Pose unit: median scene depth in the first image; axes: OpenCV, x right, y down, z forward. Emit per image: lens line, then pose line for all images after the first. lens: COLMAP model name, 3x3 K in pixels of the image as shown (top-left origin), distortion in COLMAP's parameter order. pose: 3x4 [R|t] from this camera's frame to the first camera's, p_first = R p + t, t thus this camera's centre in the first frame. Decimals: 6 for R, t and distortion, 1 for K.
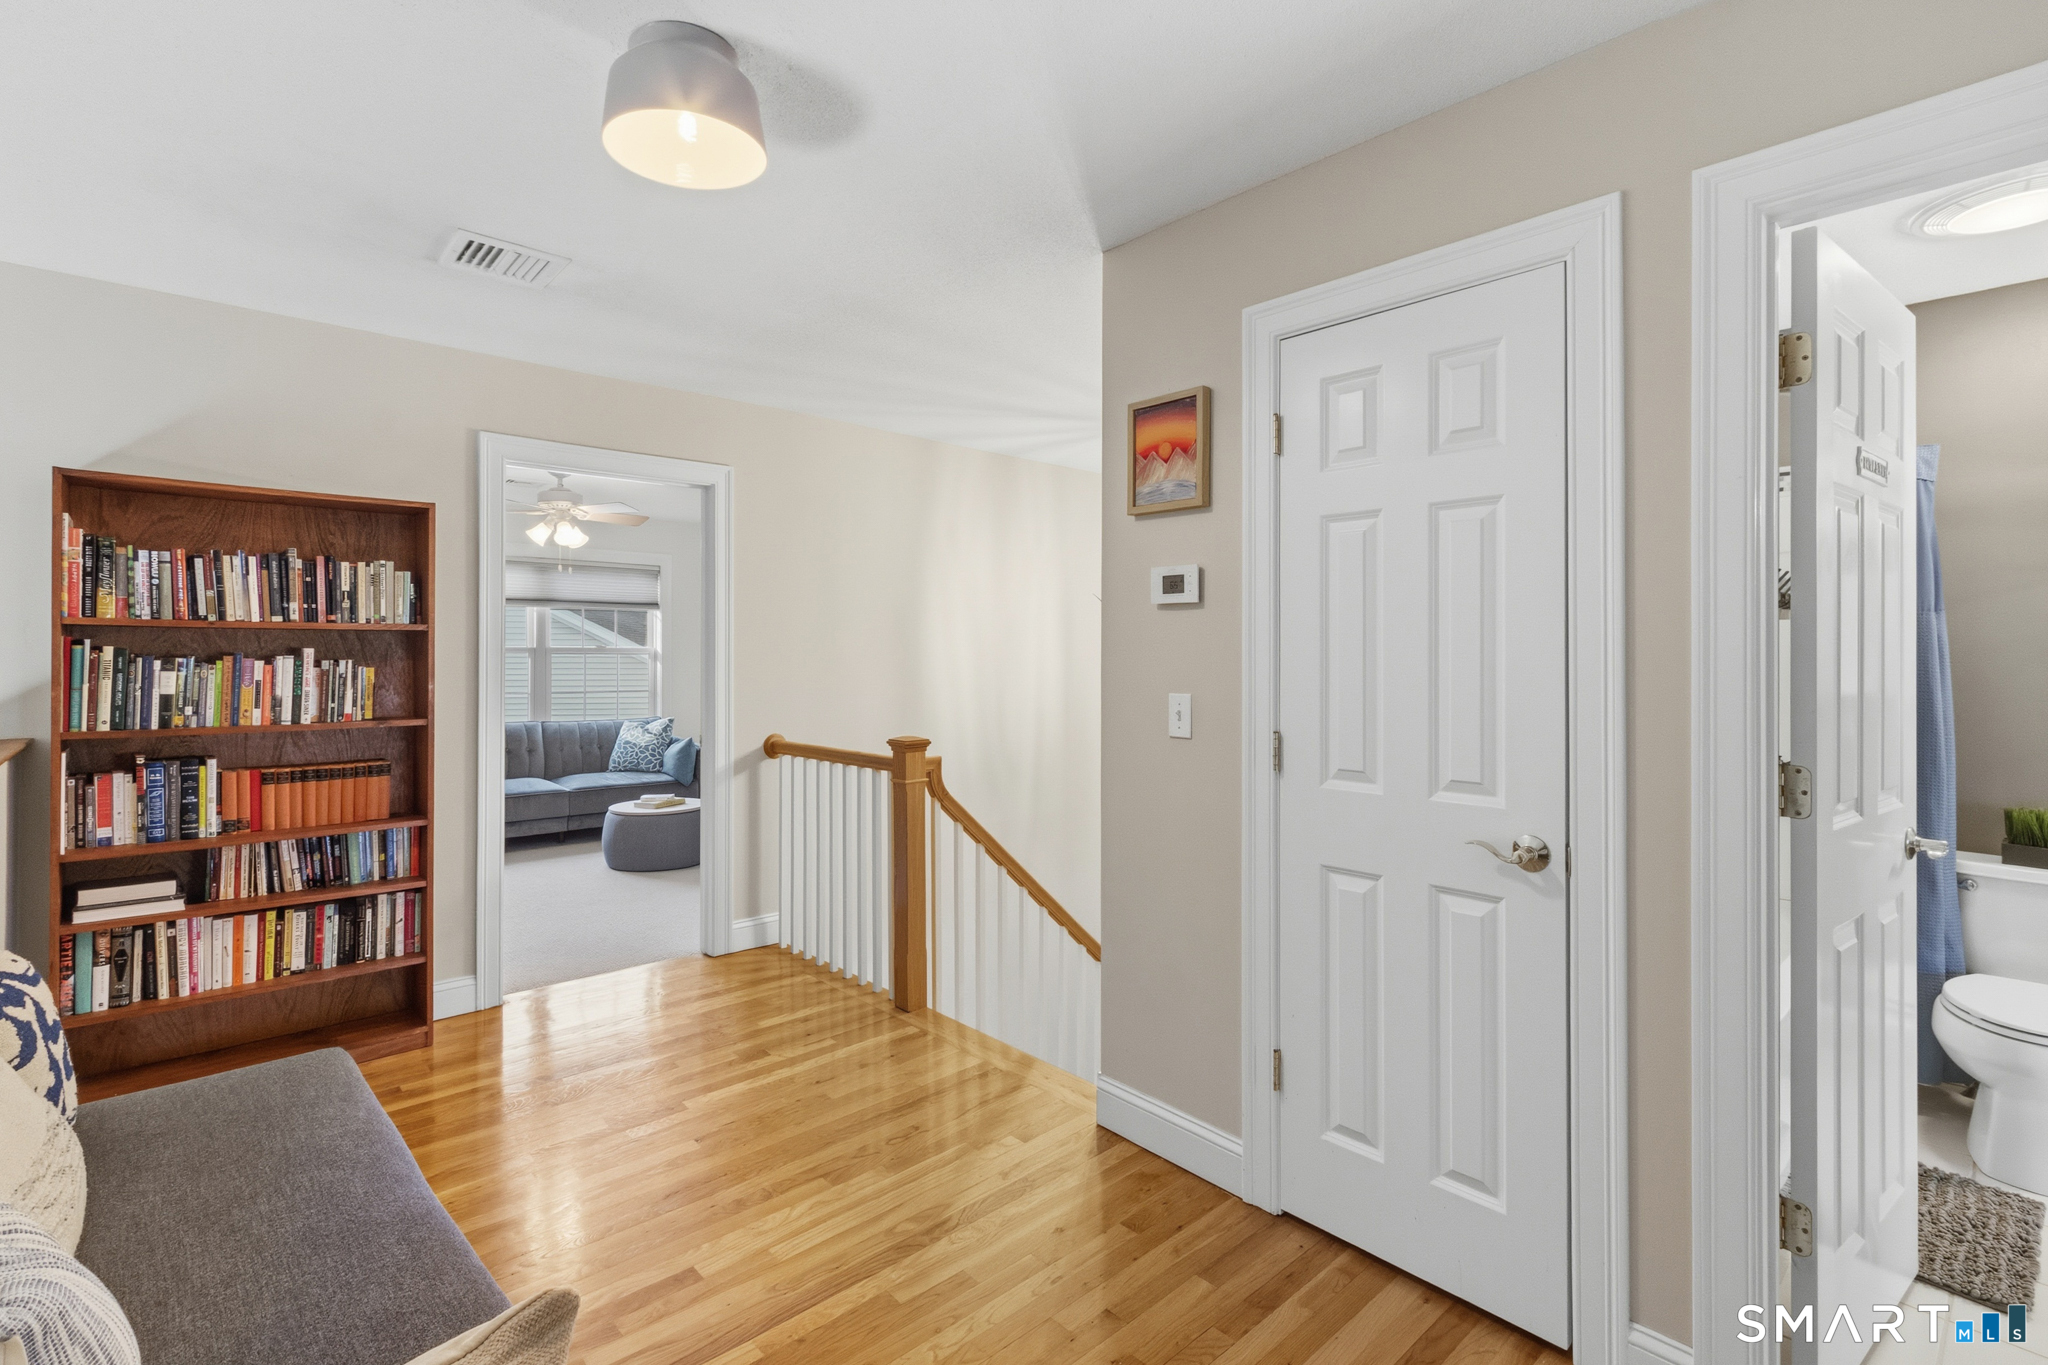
lens RADIAL K [[941.2, 0, 1017.7], [0, 941.2, 663.5], [0, 0, 1]] dist [-0.003496, -0.000486]
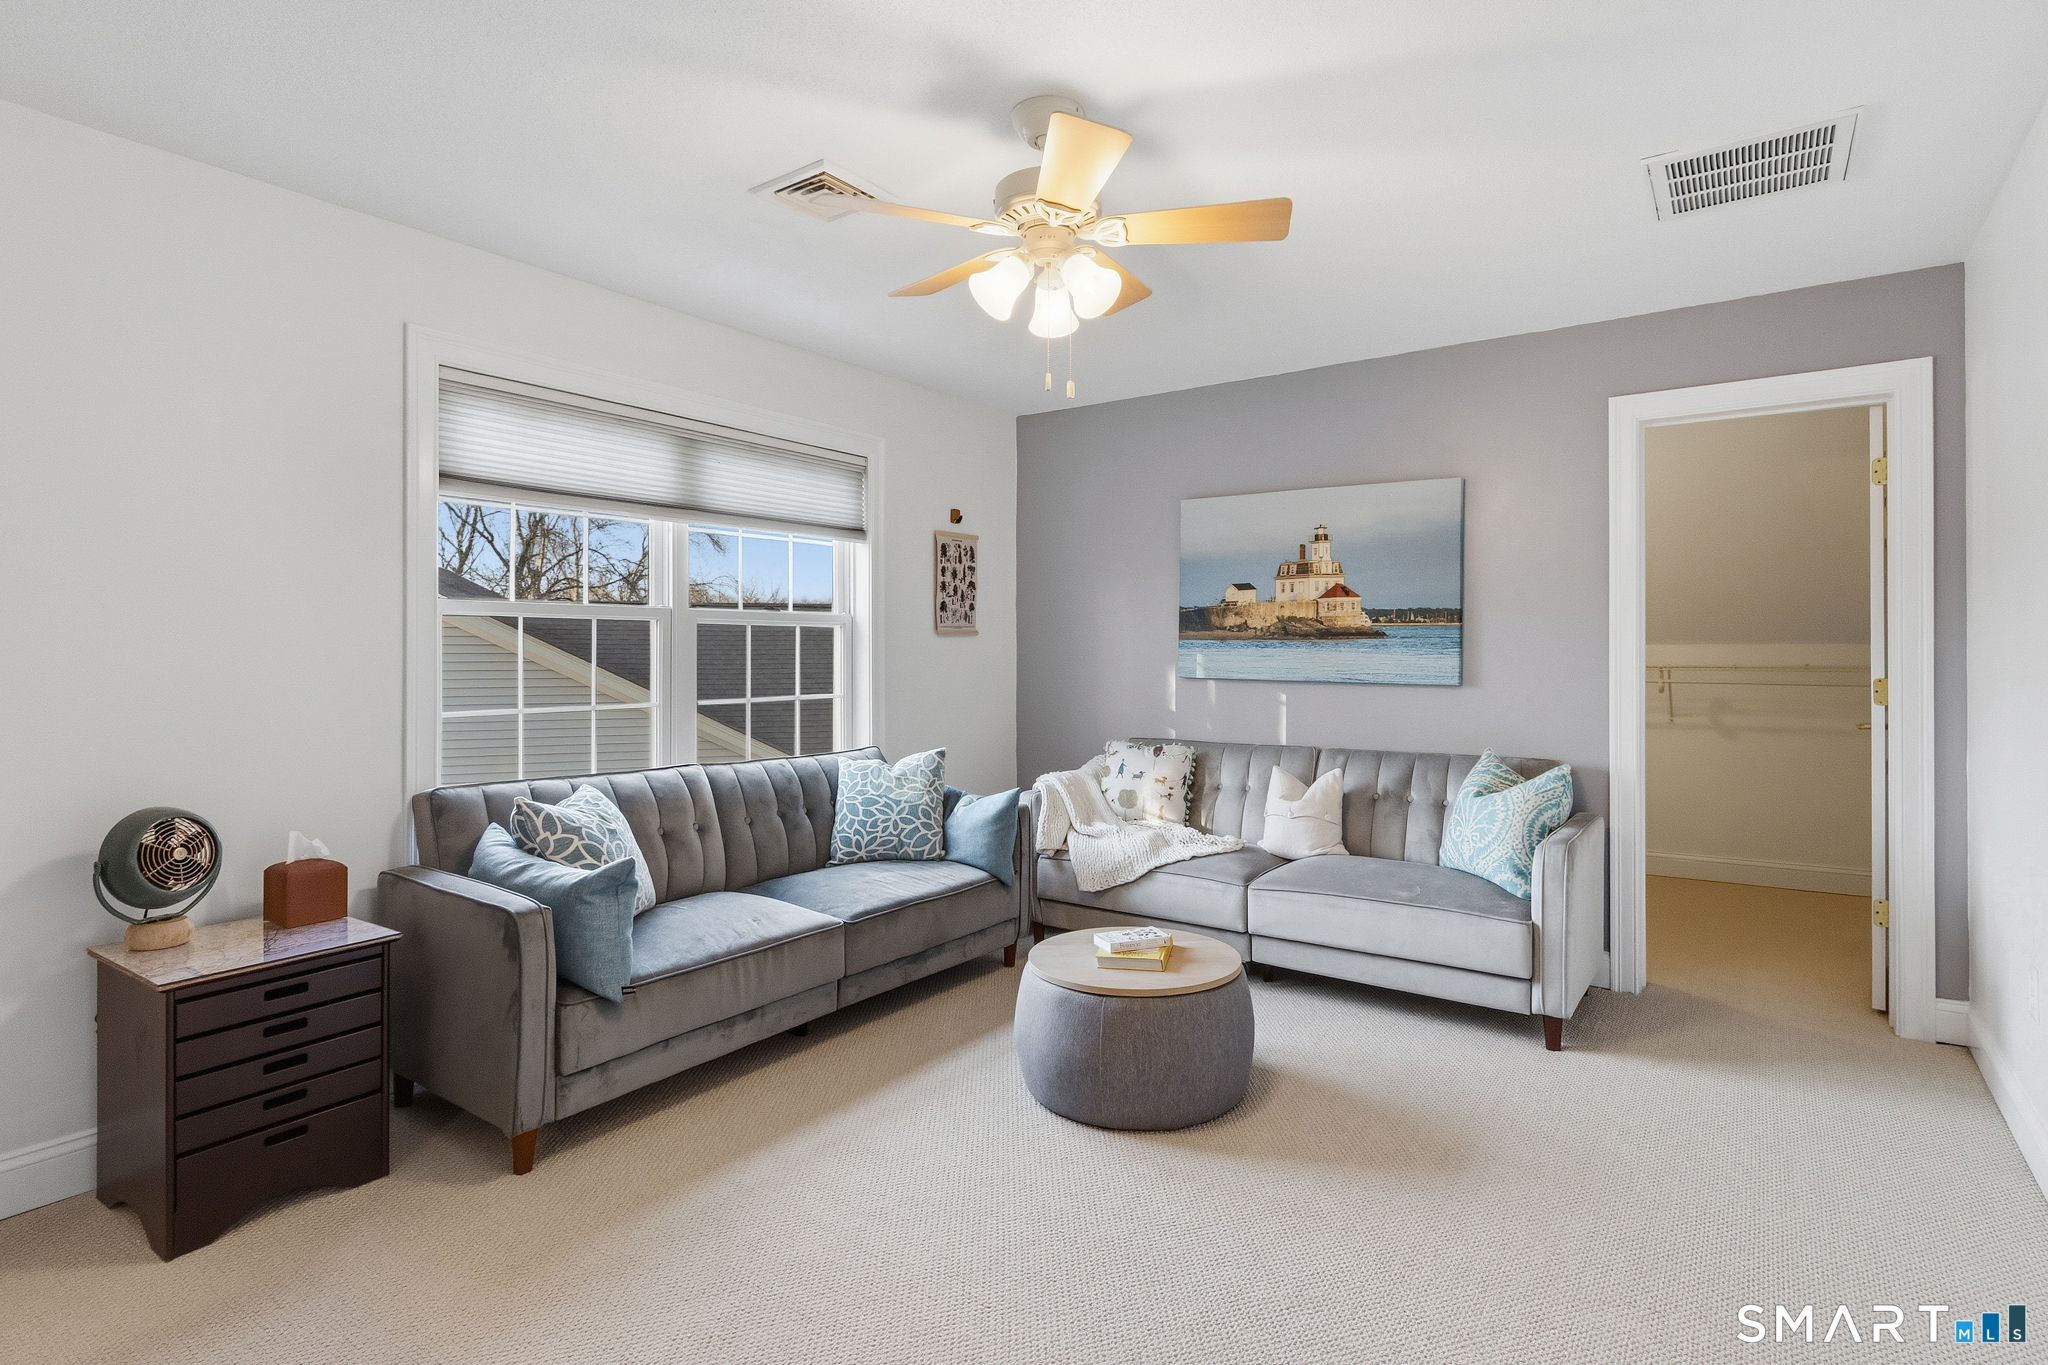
lens RADIAL K [[1029.7, 0, 1033.6], [0, 1029.7, 663.7], [0, 0, 1]] dist [-0.001489, 0.000091]
pose [[0.976373, 0.002292, 0.216081, -0.451526], [-0.002097, 0.999997, -0.001130, 0.012632], [-0.216083, 0.000650, 0.976375, 0.459912]]
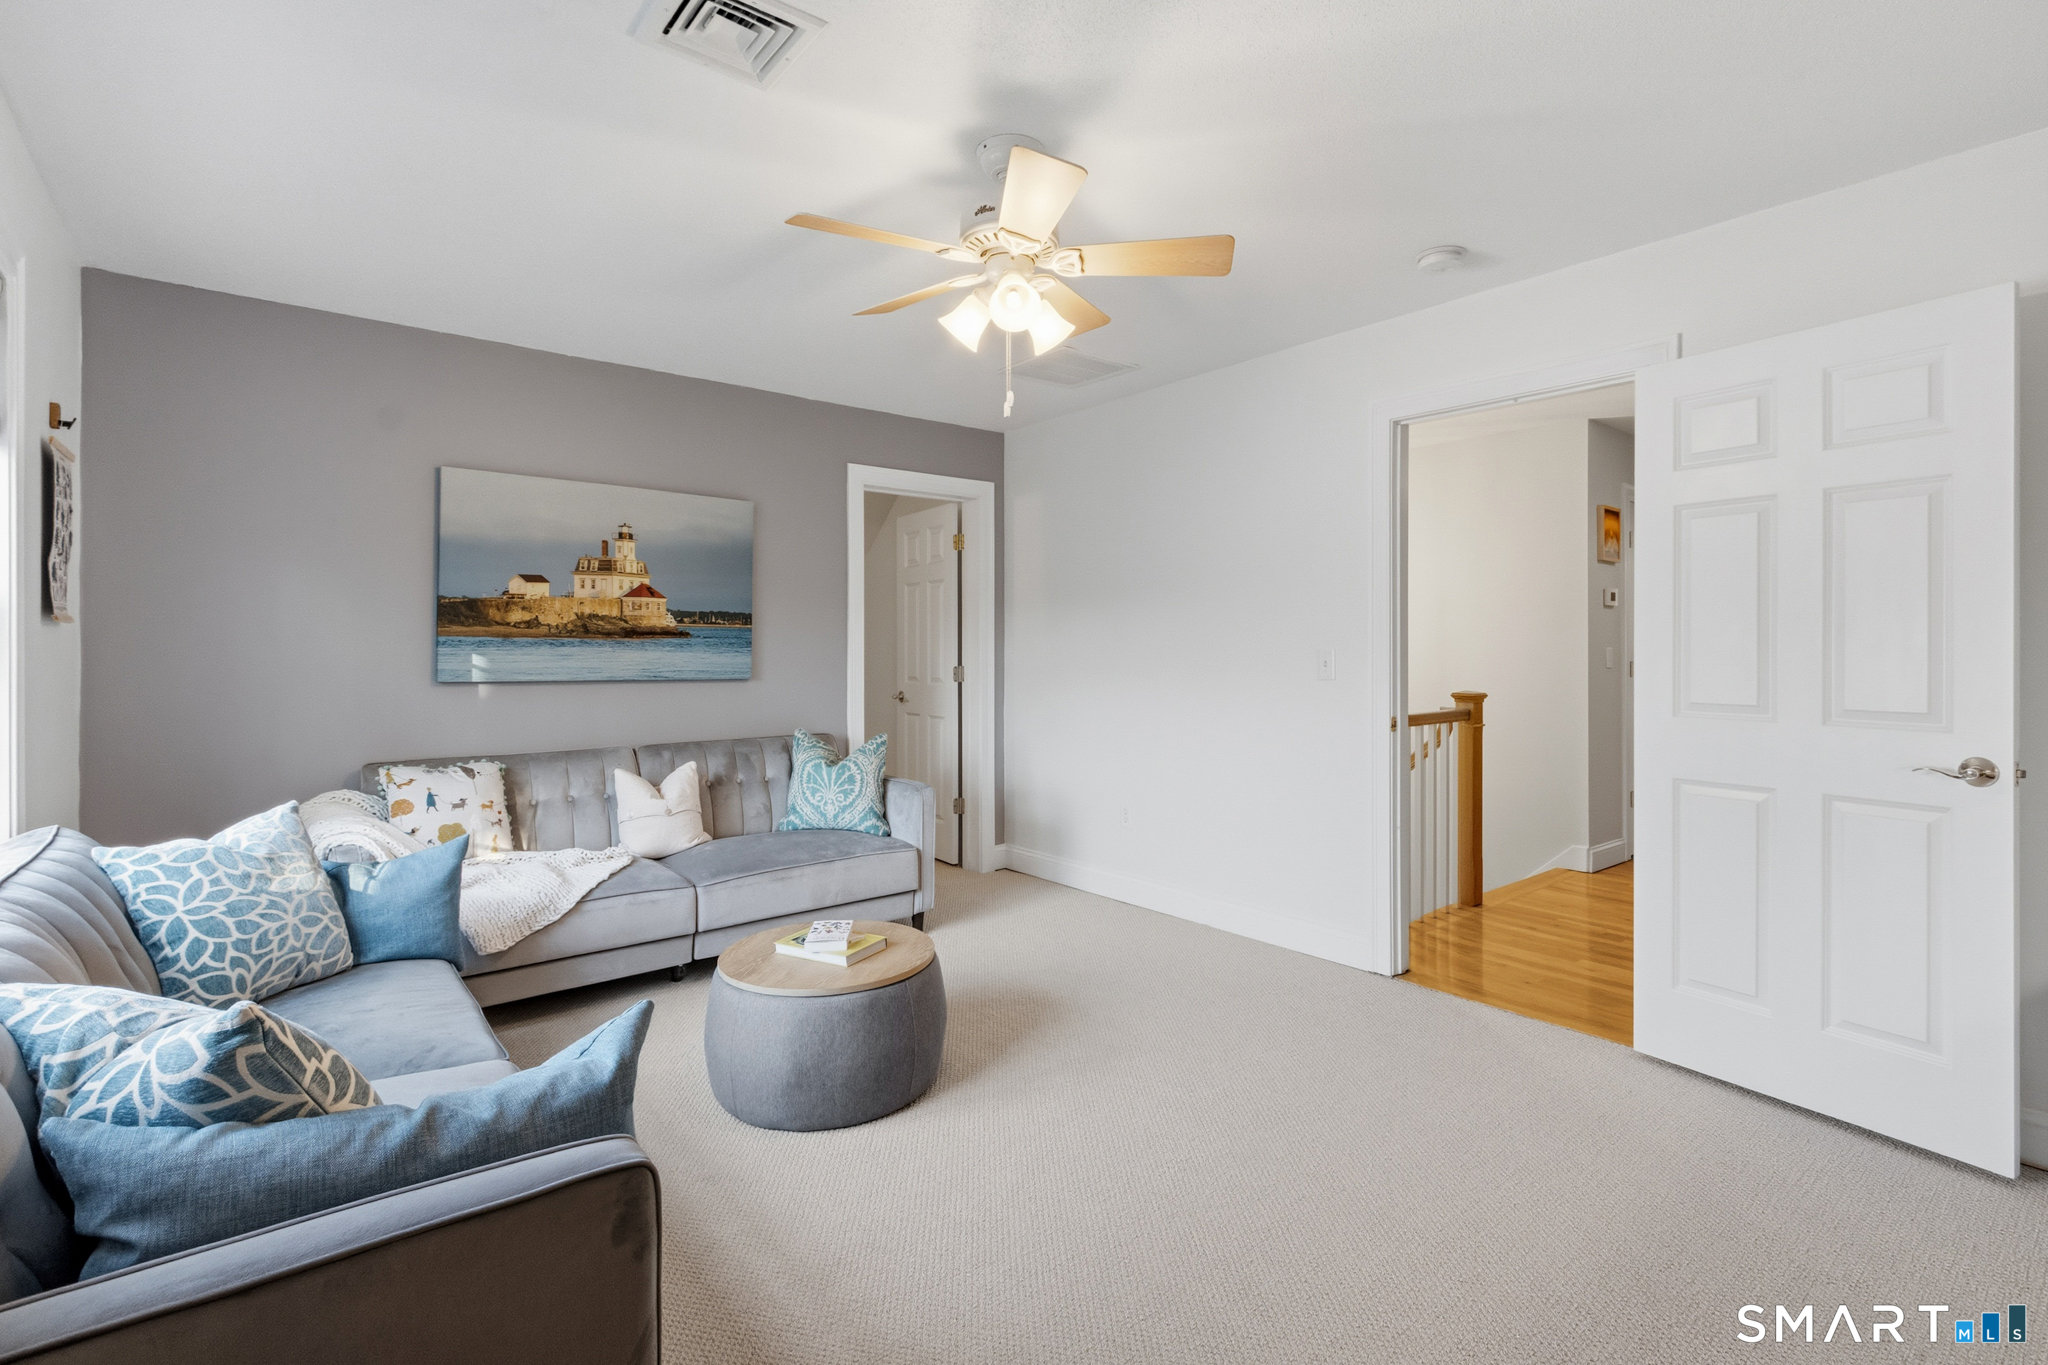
lens RADIAL K [[941.2, 0, 1022.2], [0, 941.2, 669.7], [0, 0, 1]] dist [-0.003496, -0.000486]
pose [[0.058868, -0.016394, 0.998131, -0.679379], [0.014206, 0.999778, 0.015583, 0.010611], [-0.998165, 0.013262, 0.059088, 0.732932]]
